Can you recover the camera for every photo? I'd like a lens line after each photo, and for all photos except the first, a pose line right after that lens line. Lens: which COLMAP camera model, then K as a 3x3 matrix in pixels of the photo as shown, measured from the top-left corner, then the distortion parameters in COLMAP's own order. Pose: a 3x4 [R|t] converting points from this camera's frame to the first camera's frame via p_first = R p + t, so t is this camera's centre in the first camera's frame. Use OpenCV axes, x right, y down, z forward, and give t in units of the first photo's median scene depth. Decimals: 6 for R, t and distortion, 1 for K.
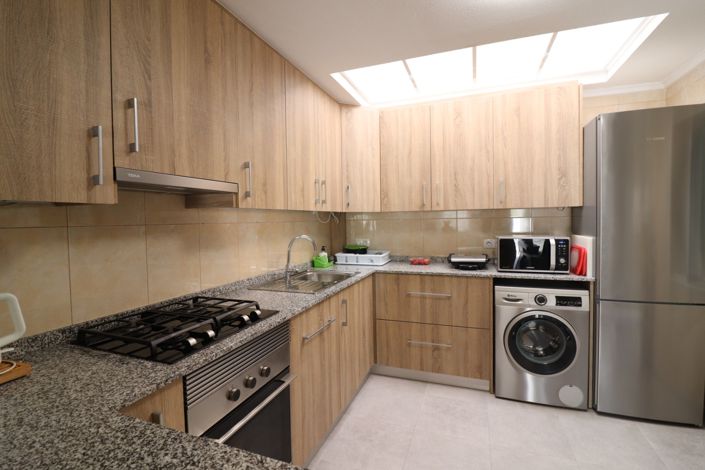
lens RADIAL K [[328.8, 0, 352.5], [0, 328.8, 231.9], [0, 0, 1]] dist [-0.007920, -0.001344]
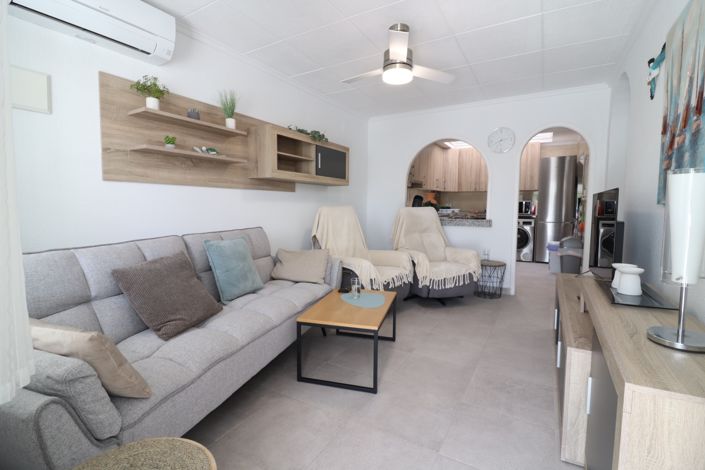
lens RADIAL K [[328.8, 0, 351.0], [0, 328.8, 233.1], [0, 0, 1]] dist [-0.007920, -0.001344]
pose [[0.981722, 0.038365, -0.186412, -0.263447], [-0.030288, 0.998483, 0.045985, 0.185098], [0.187893, -0.039498, 0.981395, -1.804538]]
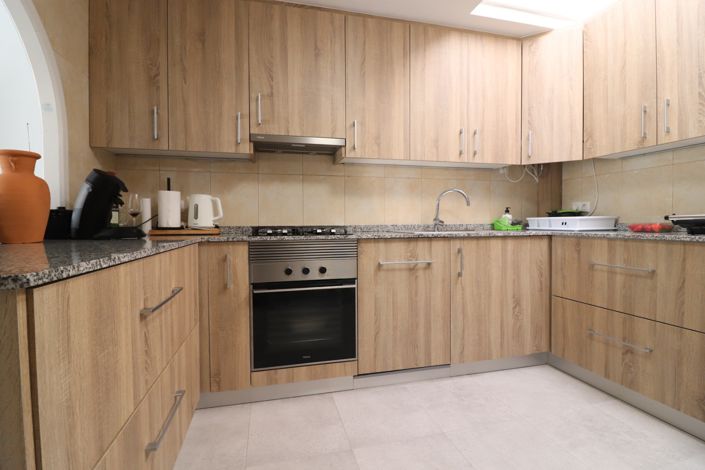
lens RADIAL K [[328.8, 0, 352.1], [0, 328.8, 233.5], [0, 0, 1]] dist [-0.007920, -0.001344]
pose [[0.572137, 0.039332, -0.819215, 0.471042], [-0.033198, 0.999141, 0.024786, 0.123295], [0.819486, 0.013015, 0.572951, 0.167917]]
